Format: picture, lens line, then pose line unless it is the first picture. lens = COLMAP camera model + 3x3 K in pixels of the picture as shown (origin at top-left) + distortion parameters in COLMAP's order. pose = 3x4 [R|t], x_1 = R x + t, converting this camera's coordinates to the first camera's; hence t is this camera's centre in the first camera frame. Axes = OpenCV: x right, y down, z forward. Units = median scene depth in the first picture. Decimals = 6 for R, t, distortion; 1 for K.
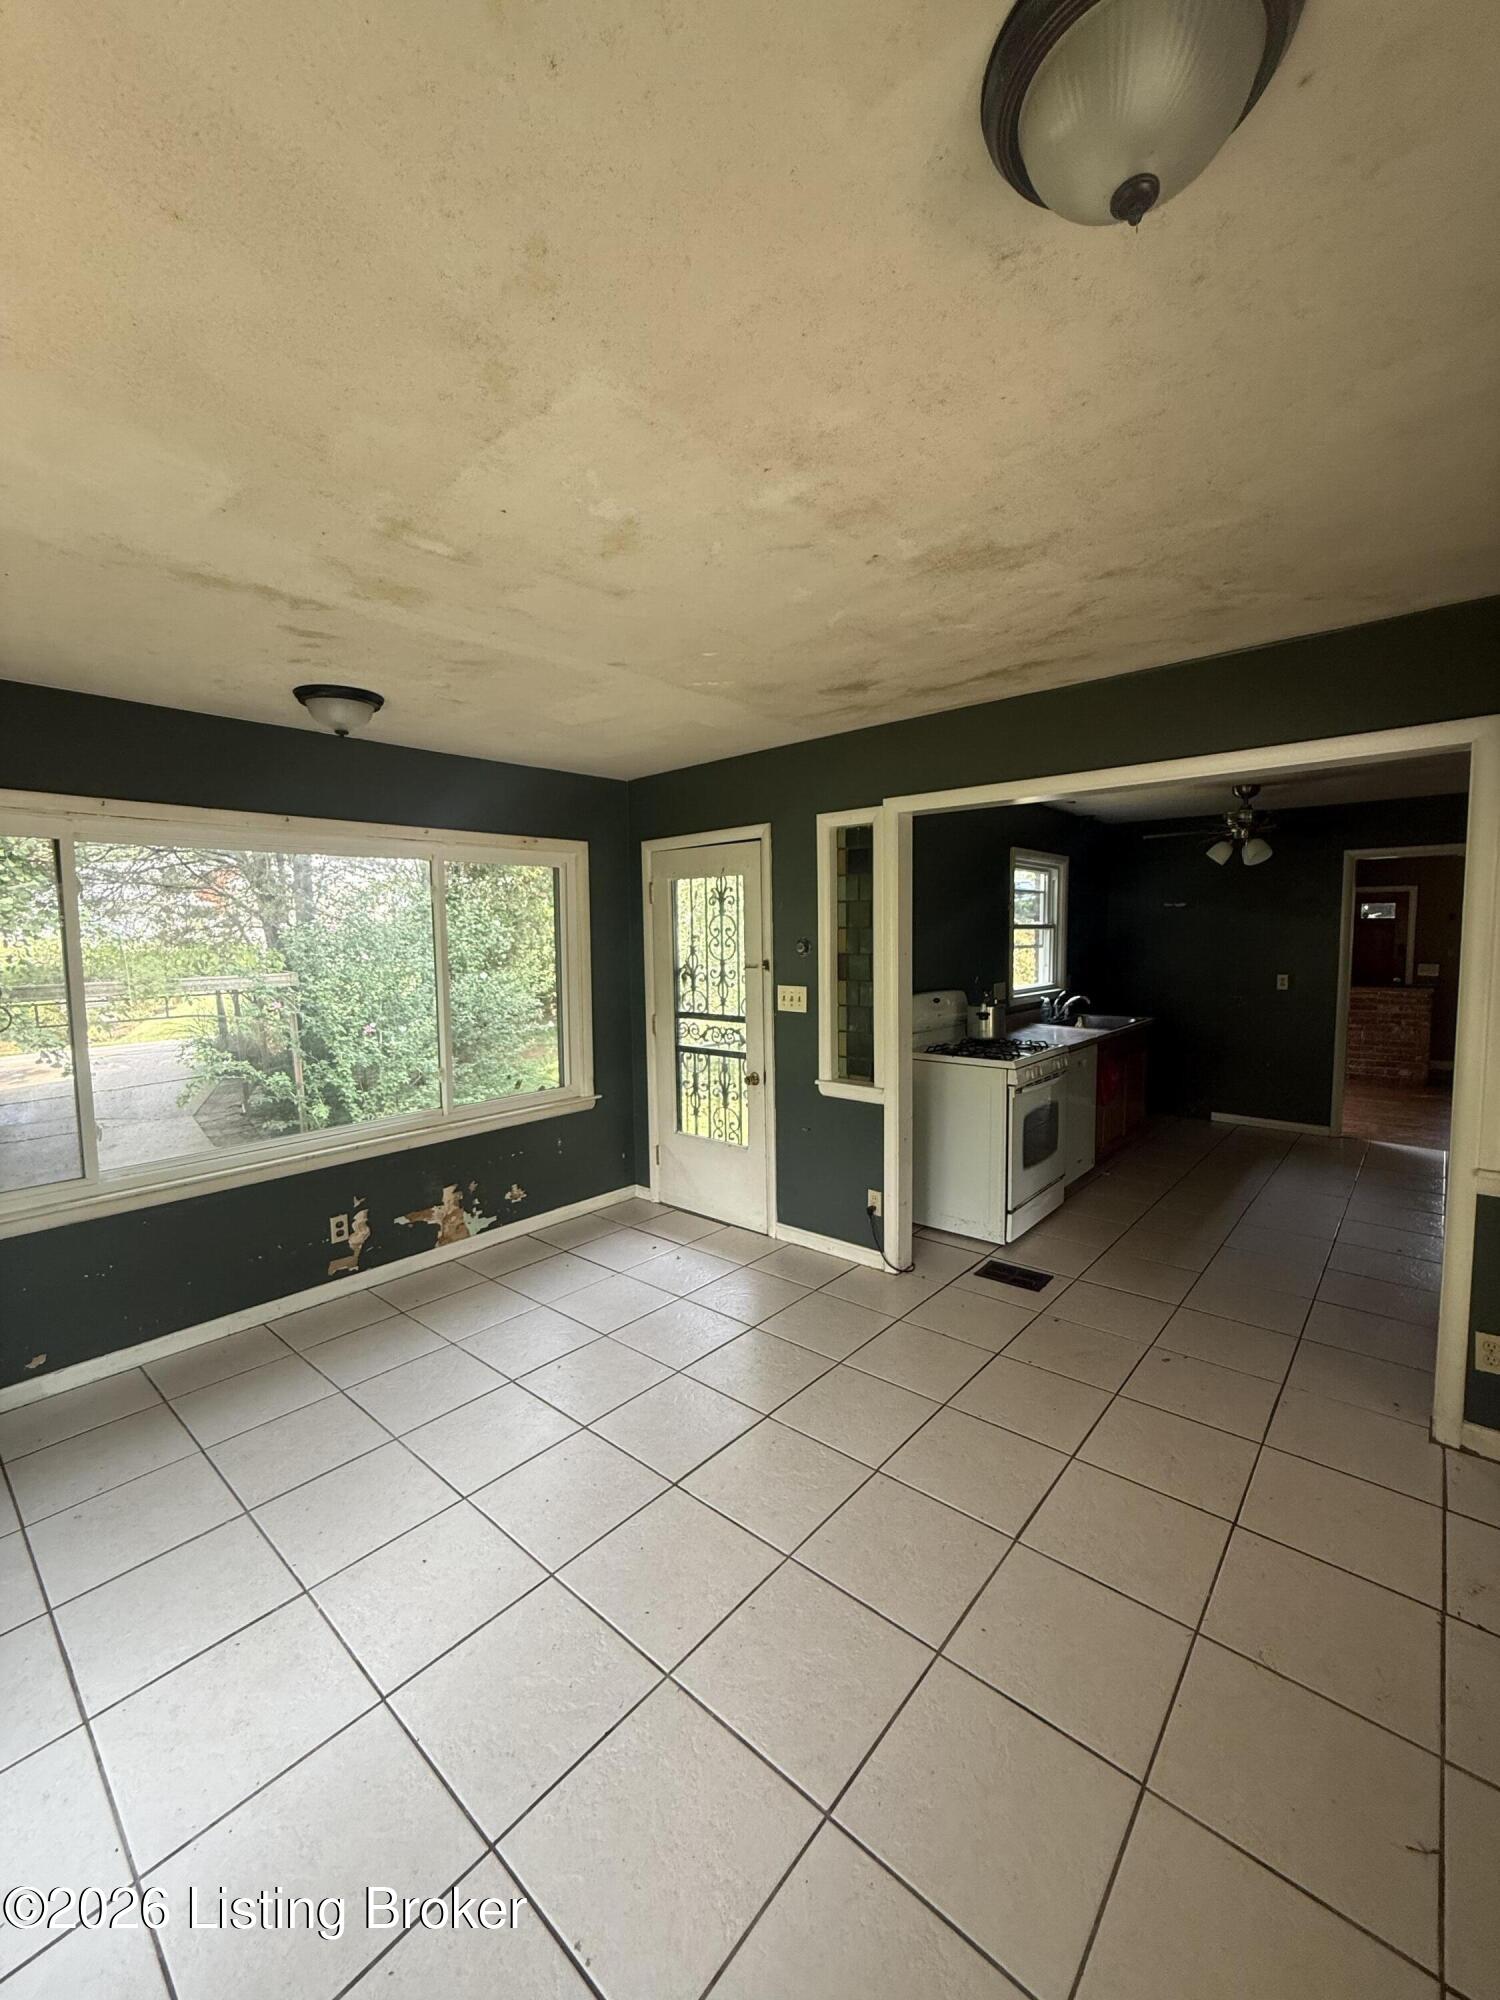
lens RADIAL K [[800.1, 0, 752.0], [0, 800.1, 995.4], [0, 0, 1]] dist [-0.000317, -0.000140]
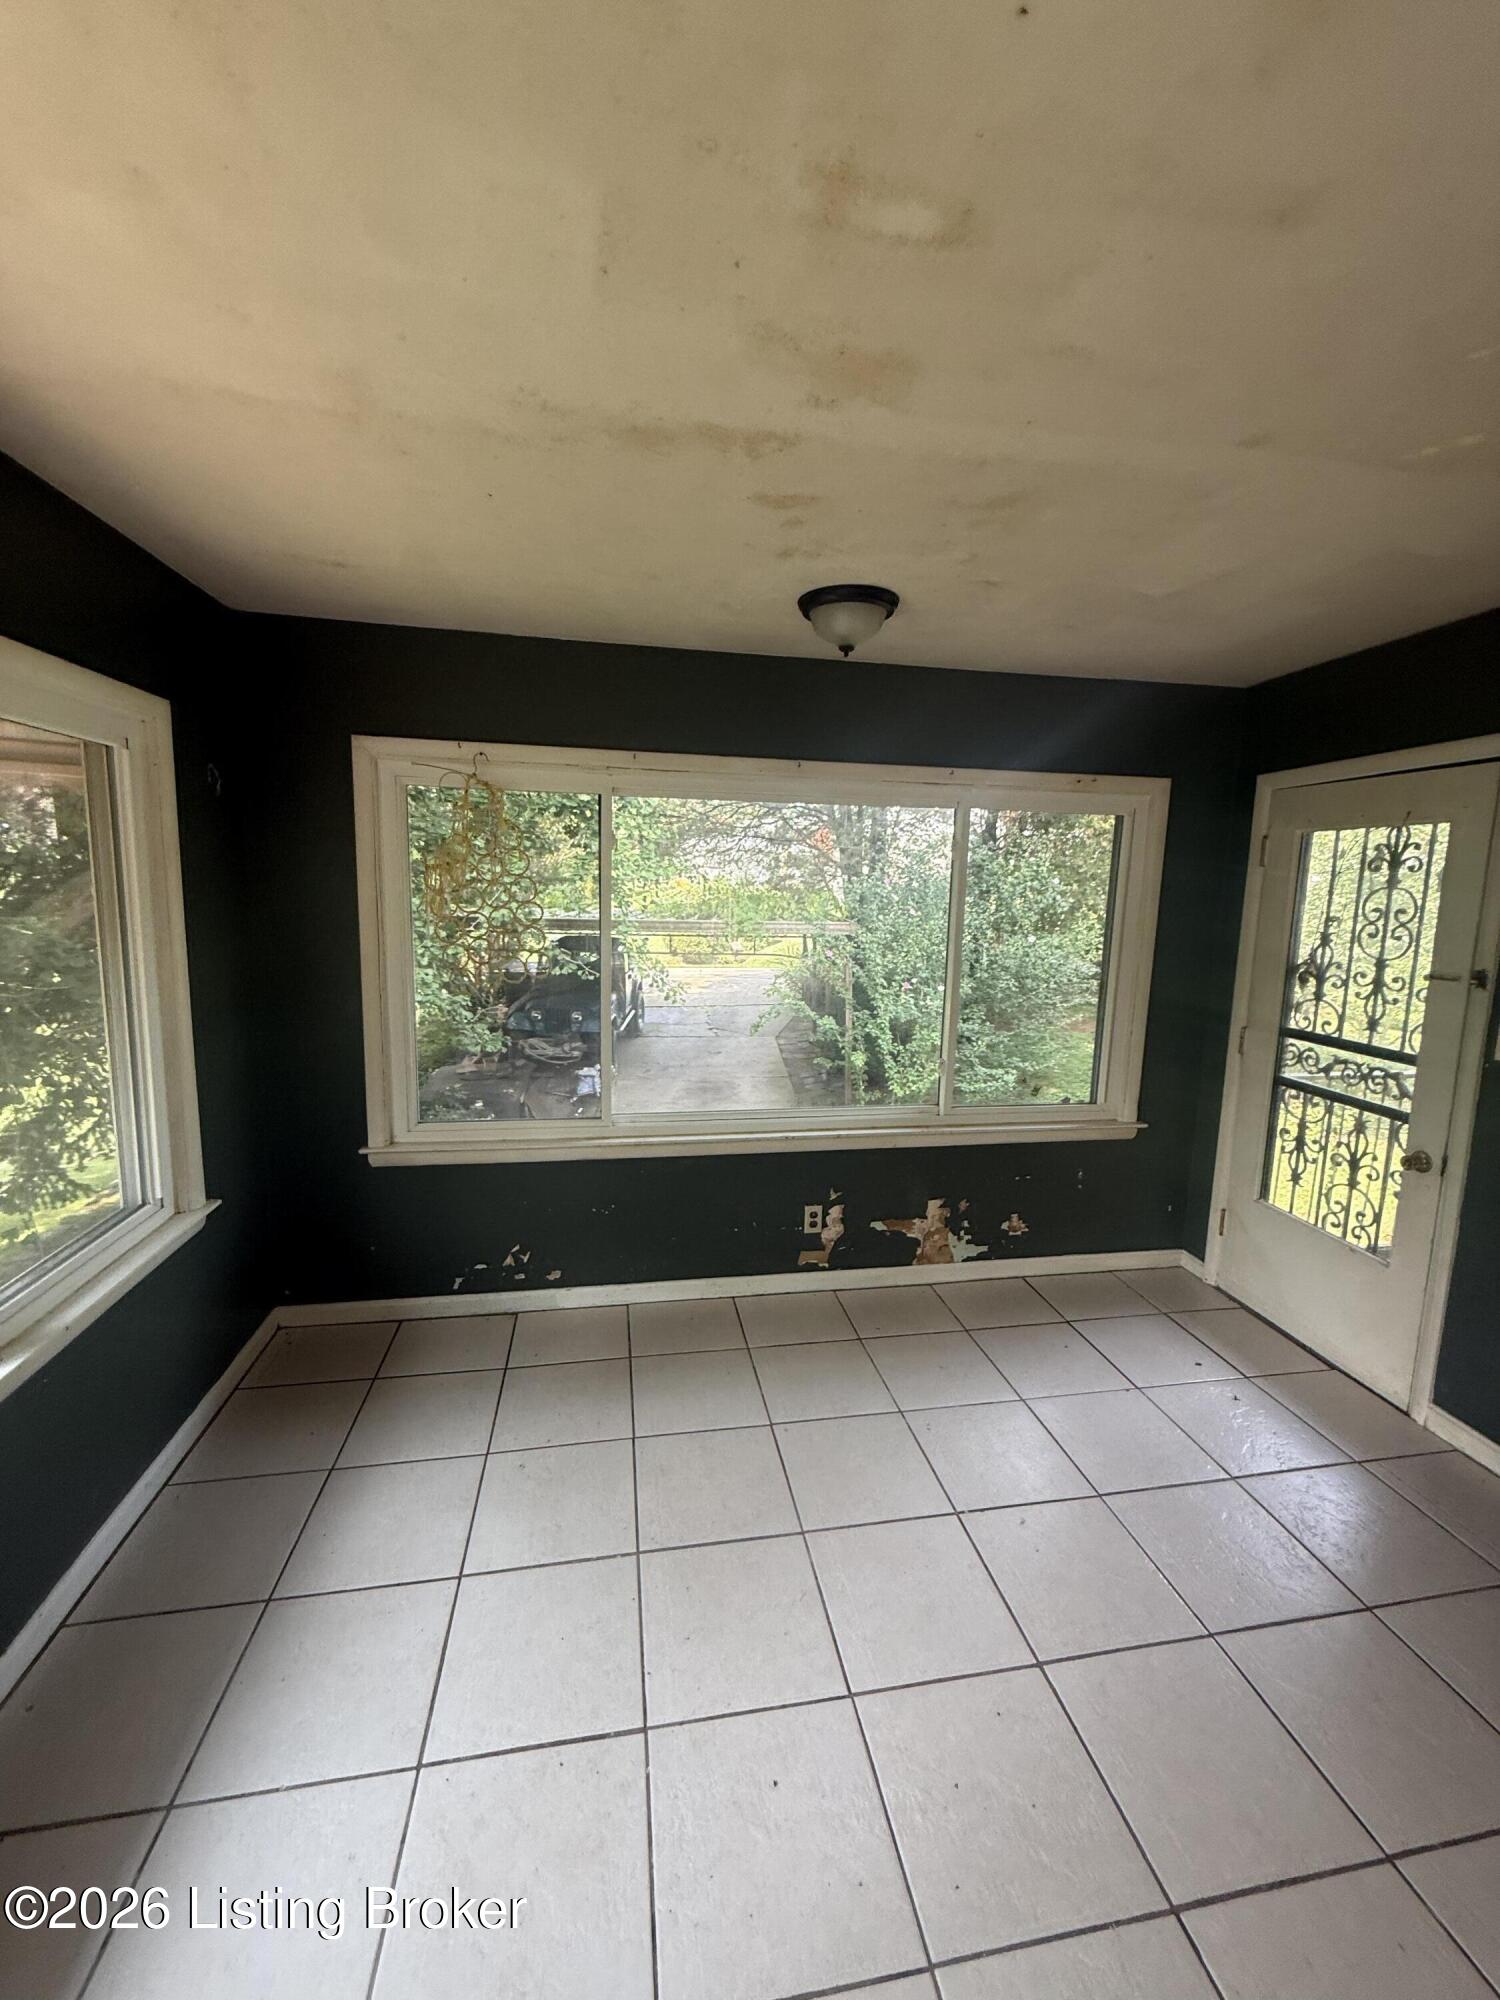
lens RADIAL K [[800.1, 0, 752.0], [0, 800.1, 995.4], [0, 0, 1]] dist [-0.000317, -0.000140]
pose [[0.776919, 0.121949, -0.617678, -0.028948], [-0.086251, 0.992428, 0.087449, -0.027679], [0.623665, -0.014666, 0.781554, 0.191379]]
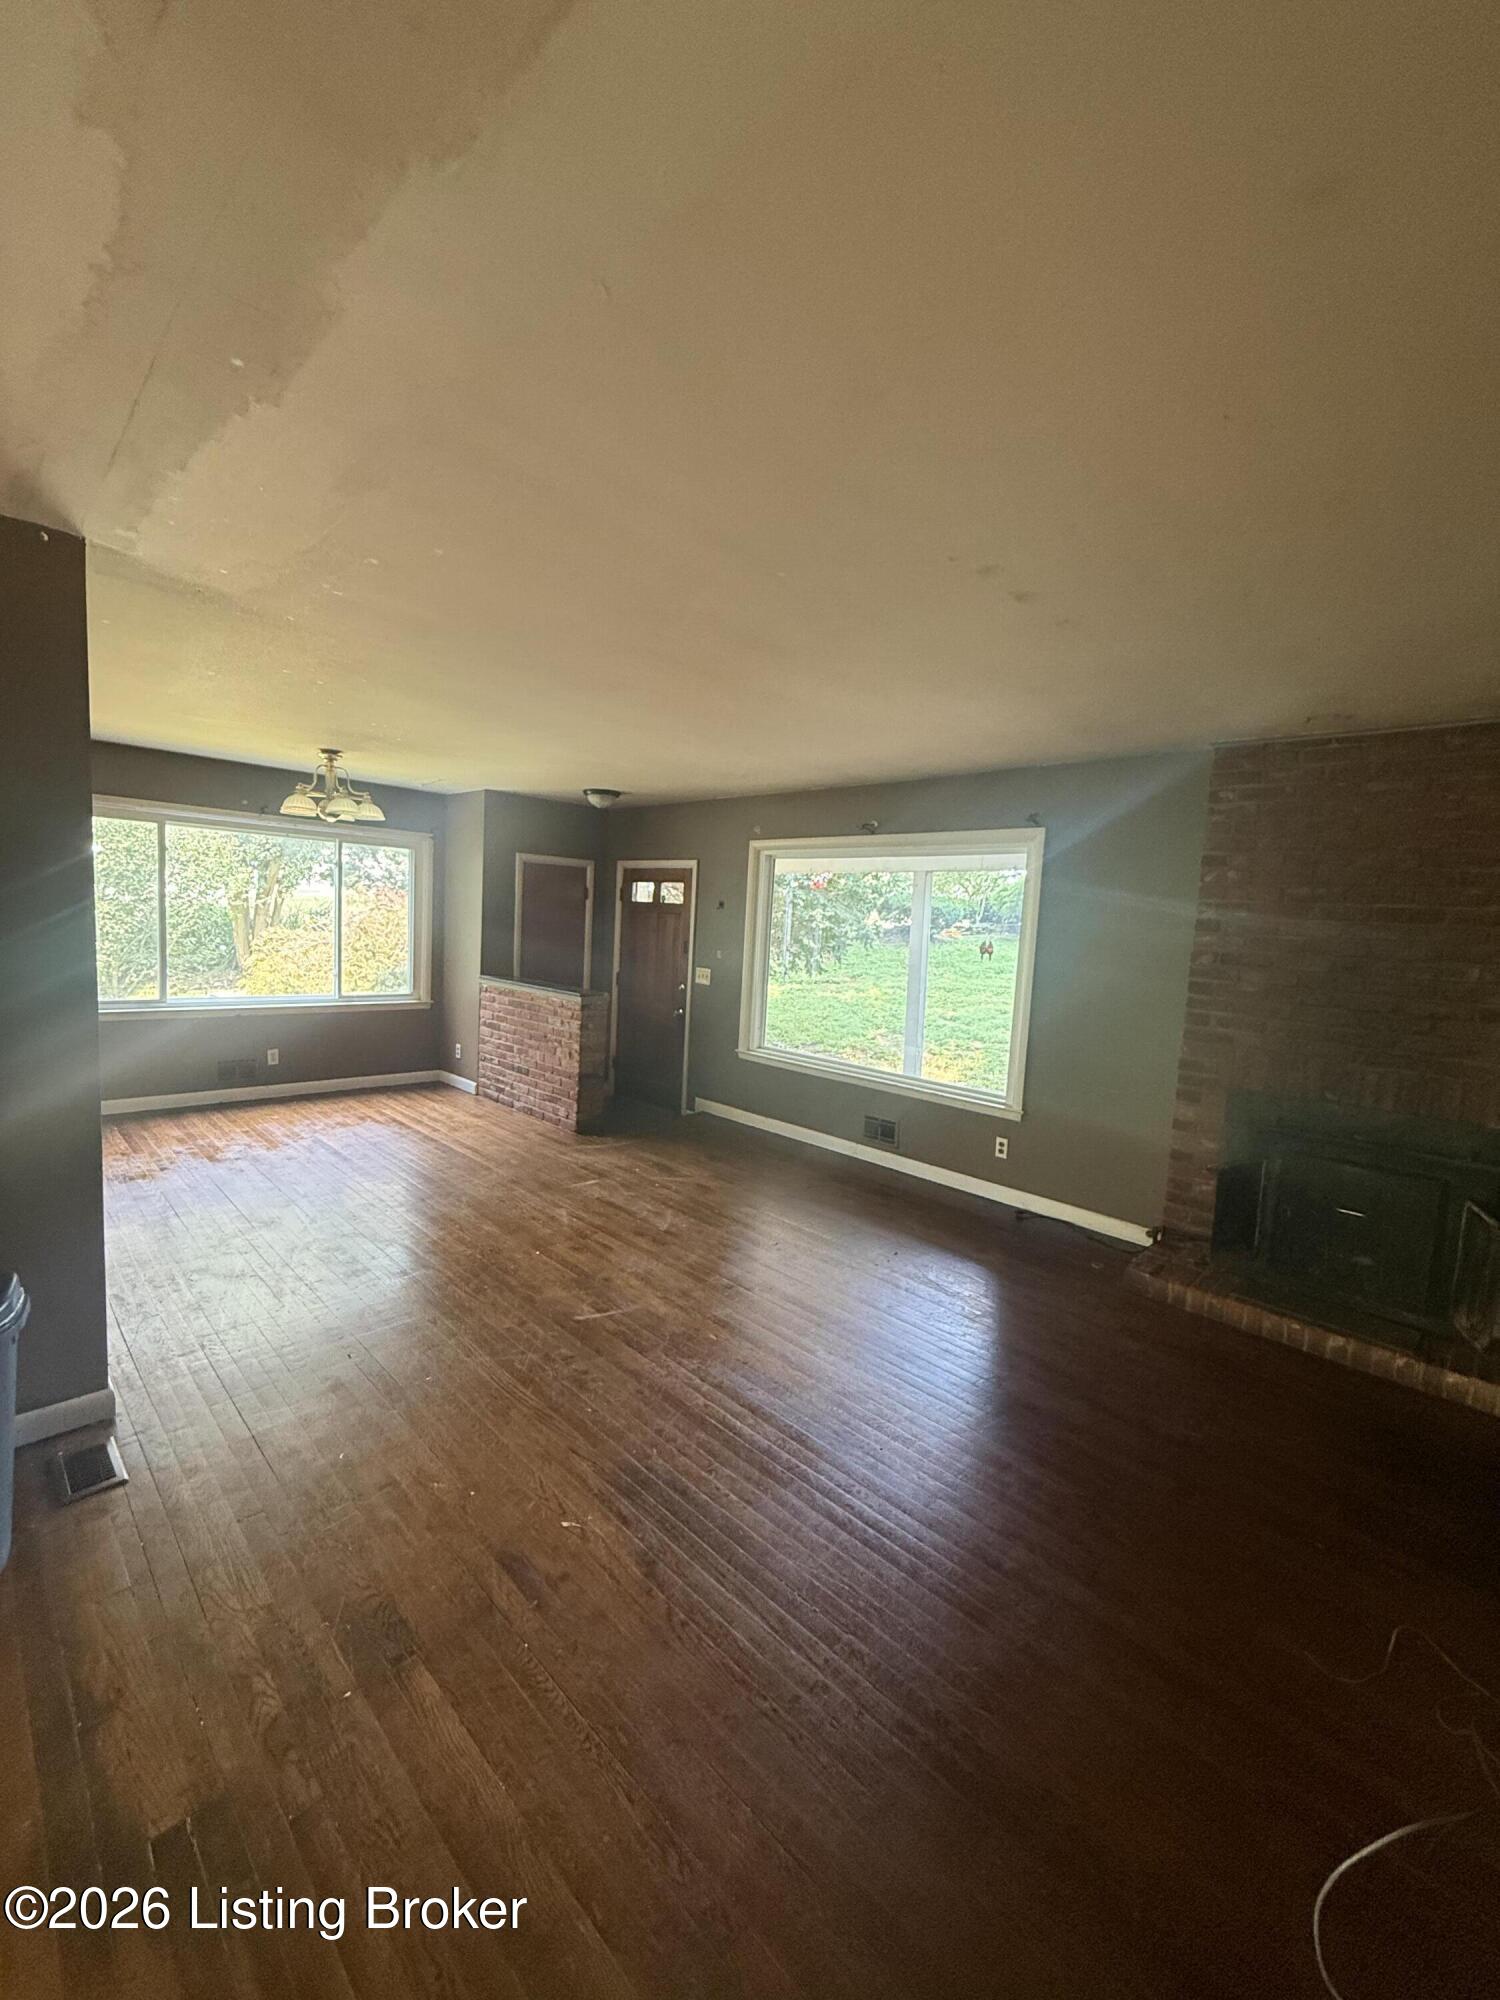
lens RADIAL K [[800.1, 0, 752.0], [0, 800.1, 995.4], [0, 0, 1]] dist [-0.000317, -0.000140]
pose [[0.996069, 0.073067, -0.050074, 1.868557], [-0.072437, 0.997271, 0.014294, -0.056475], [0.050982, -0.010610, 0.998643, 0.545564]]
